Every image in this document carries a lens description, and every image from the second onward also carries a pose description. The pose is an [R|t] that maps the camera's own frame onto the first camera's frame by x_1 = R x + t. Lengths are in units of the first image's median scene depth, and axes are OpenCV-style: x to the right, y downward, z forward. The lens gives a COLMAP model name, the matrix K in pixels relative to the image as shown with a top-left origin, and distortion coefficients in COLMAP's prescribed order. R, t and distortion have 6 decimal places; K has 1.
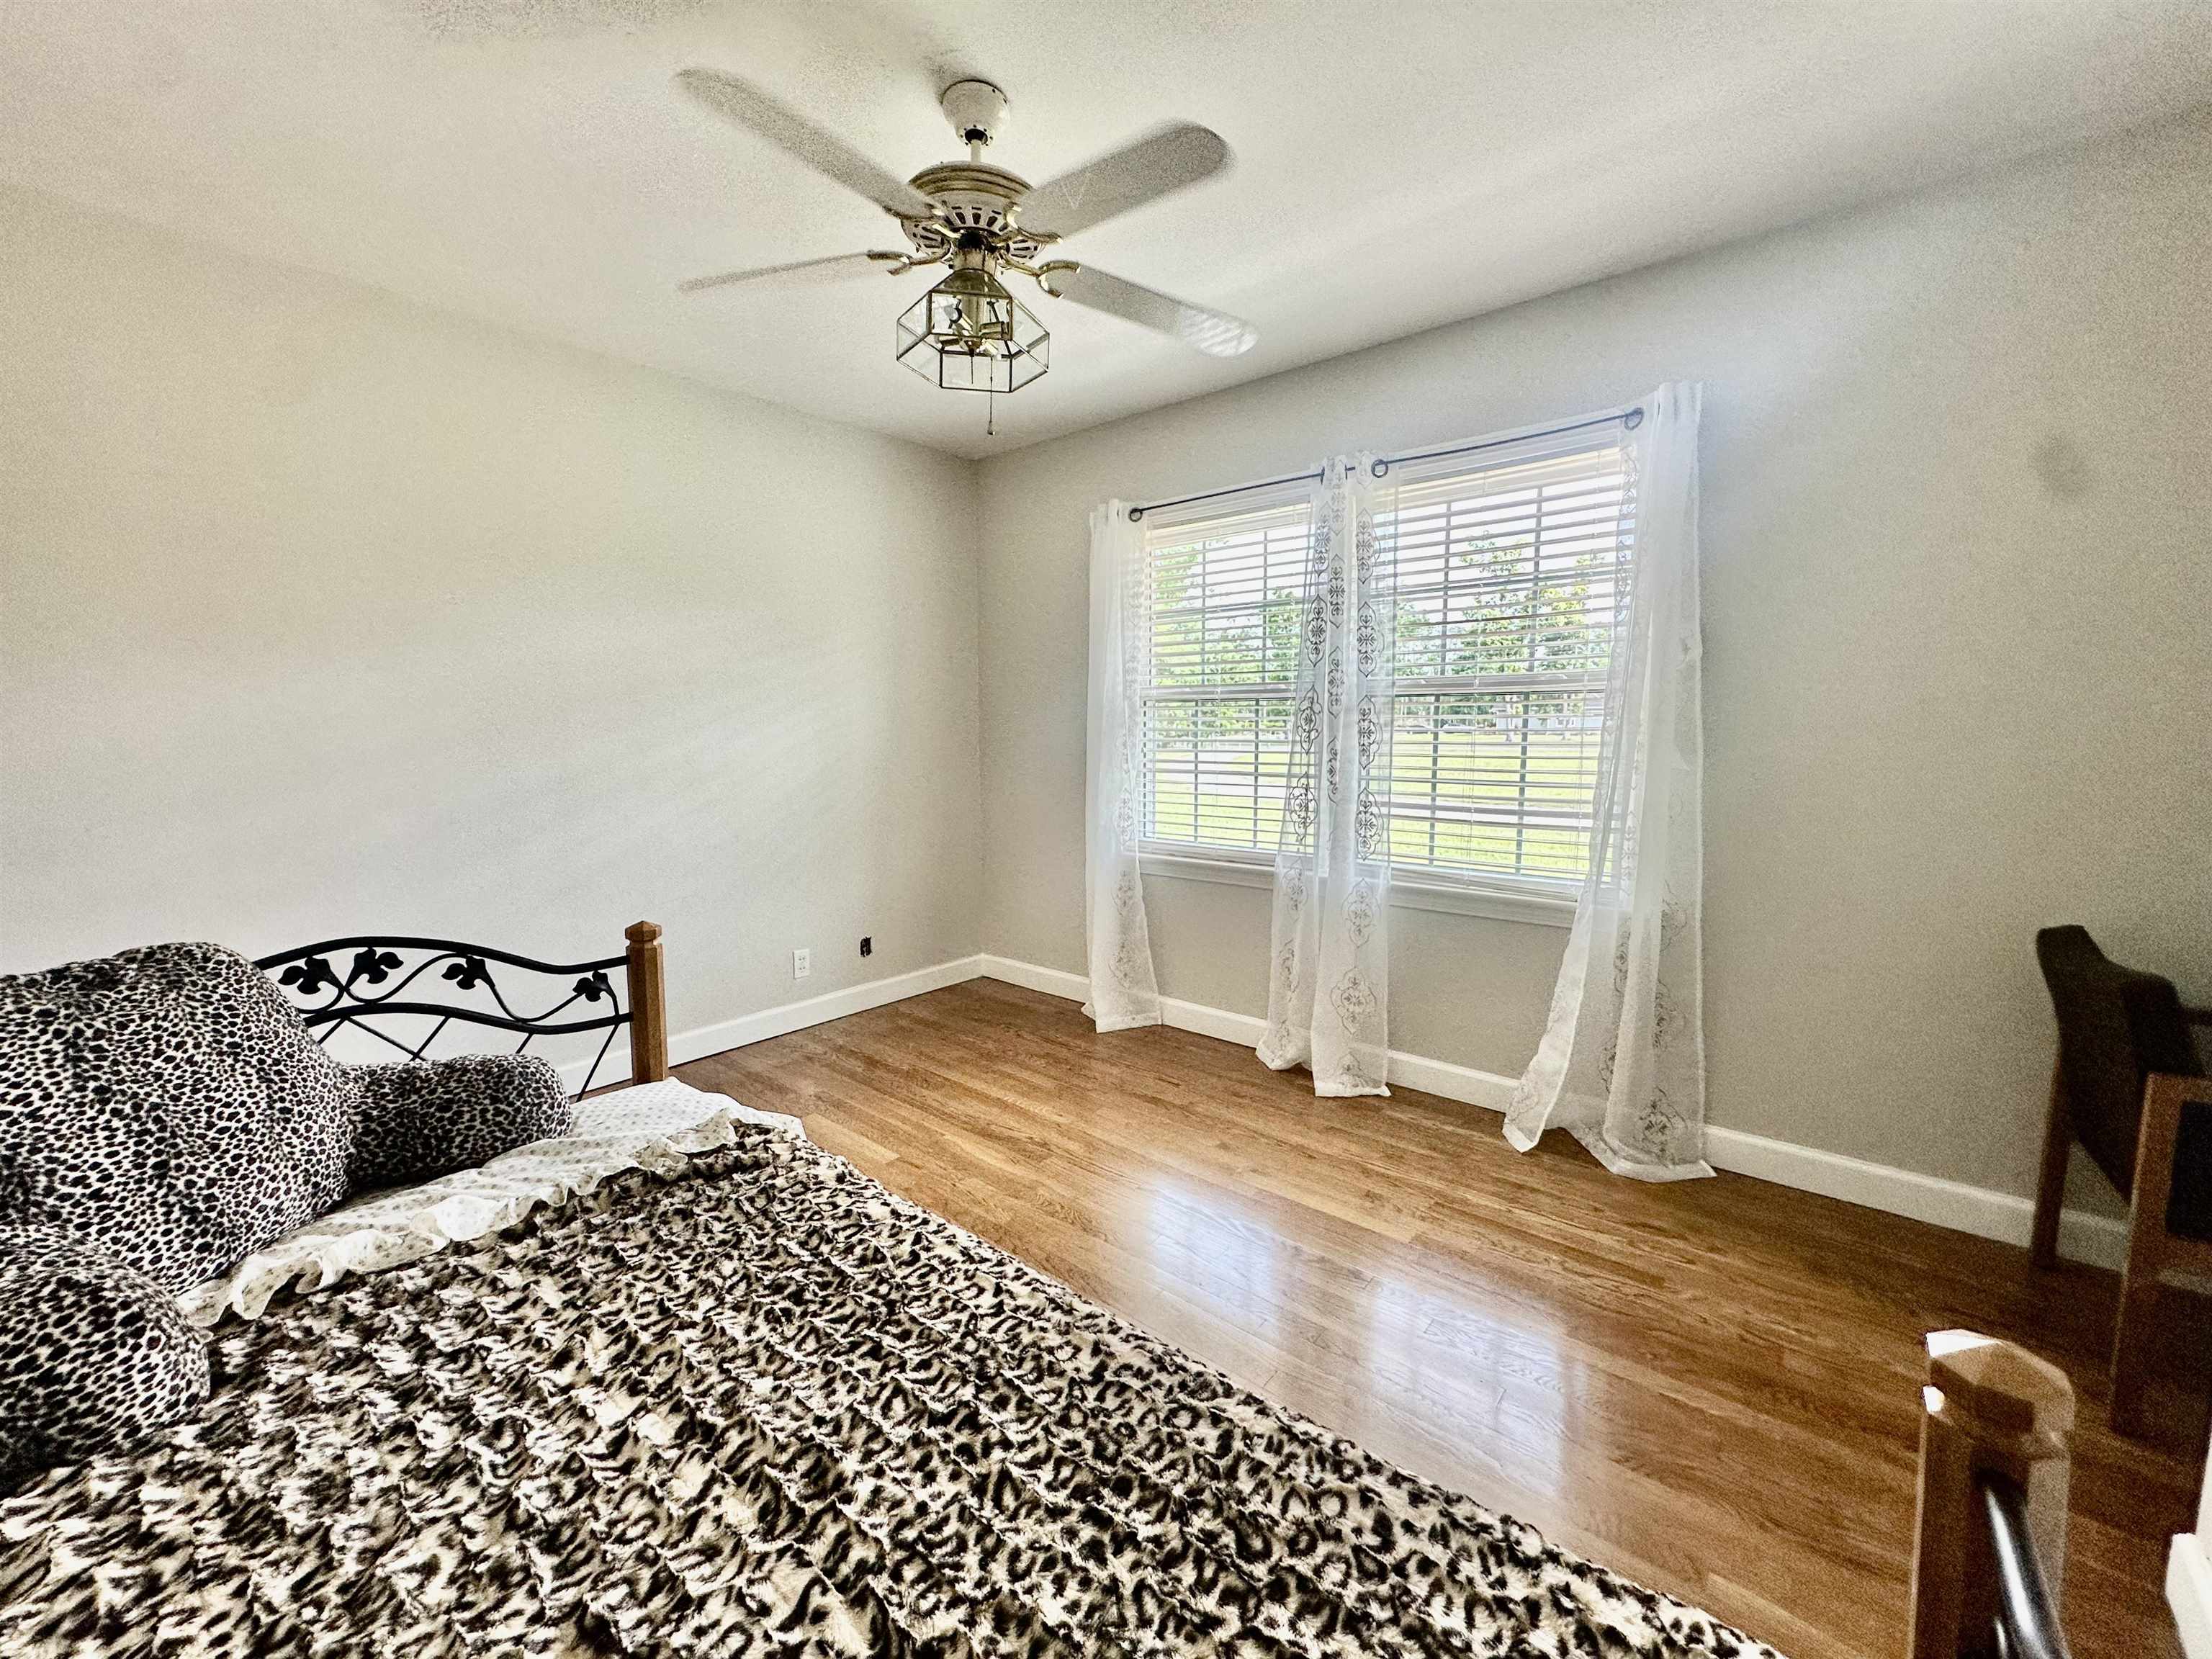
lens RADIAL K [[887.0, 0, 1102.6], [0, 887.0, 835.1], [0, 0, 1]] dist [-0.001944, 0.000012]
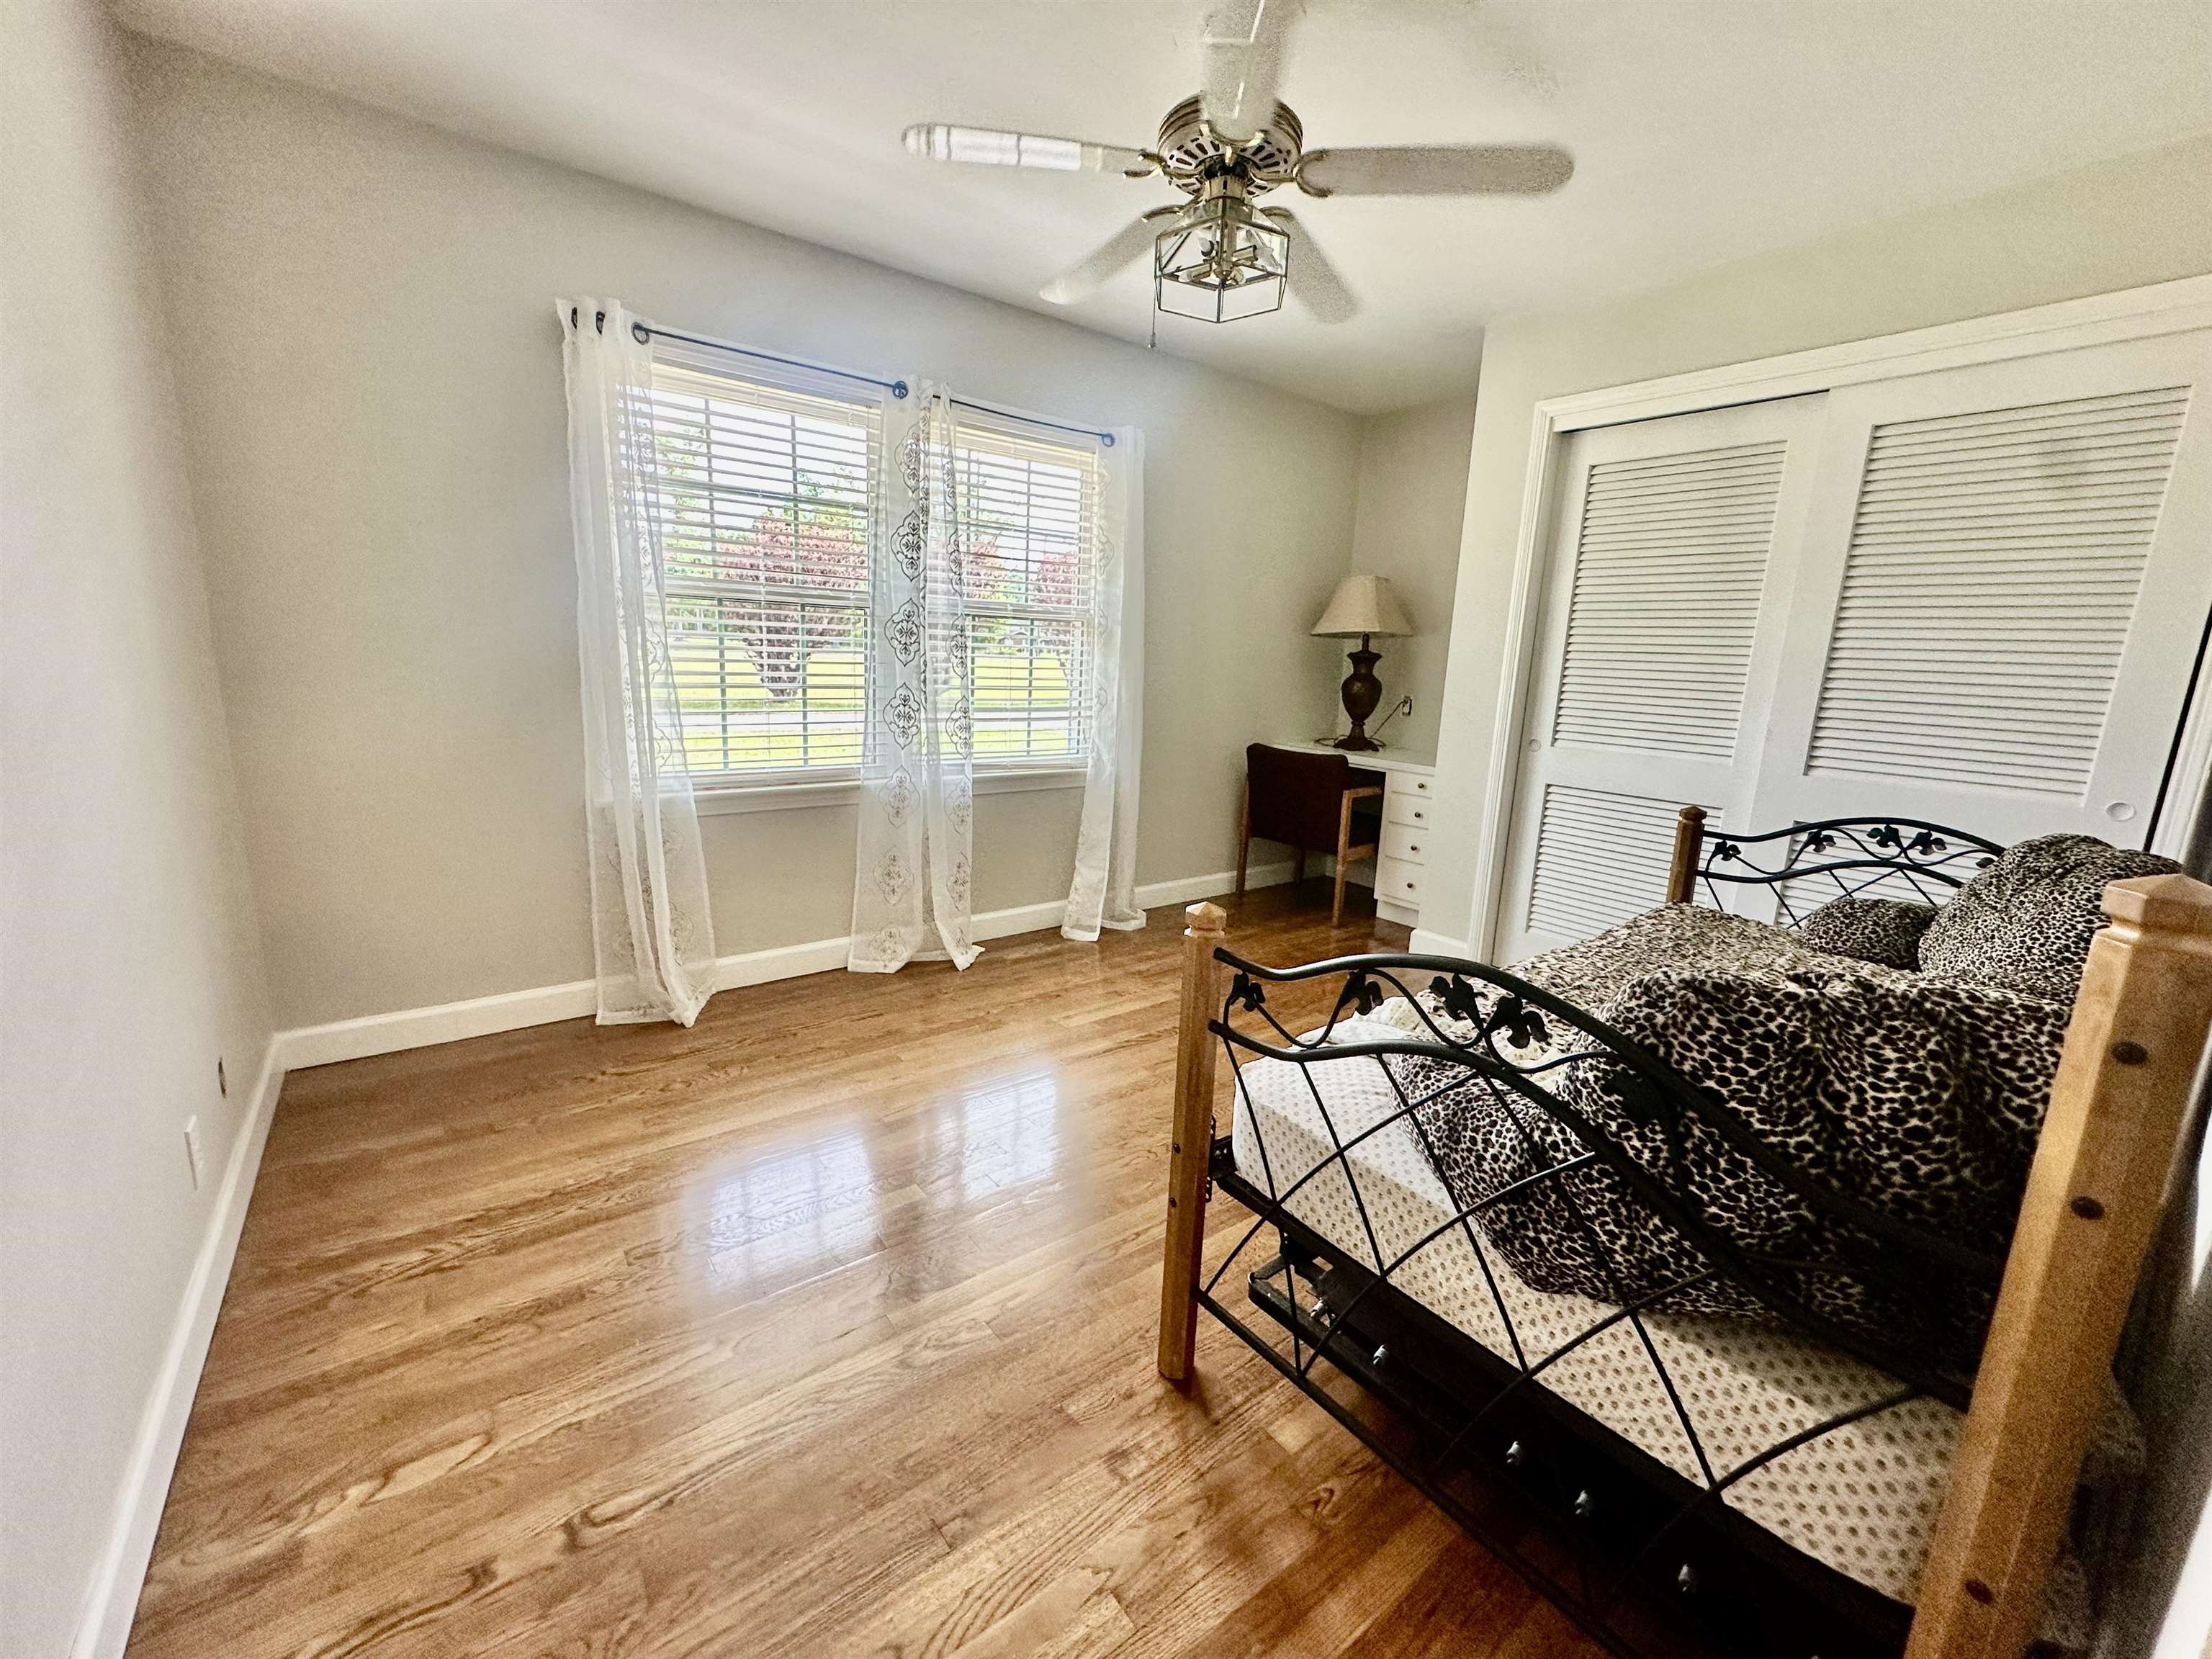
lens RADIAL K [[887.0, 0, 1098.6], [0, 887.0, 829.9], [0, 0, 1]] dist [-0.001944, 0.000012]
pose [[0.215265, -0.186286, 0.958623, -0.714356], [0.073782, 0.981934, 0.174248, -0.062991], [-0.973764, 0.033220, 0.225121, 0.519018]]
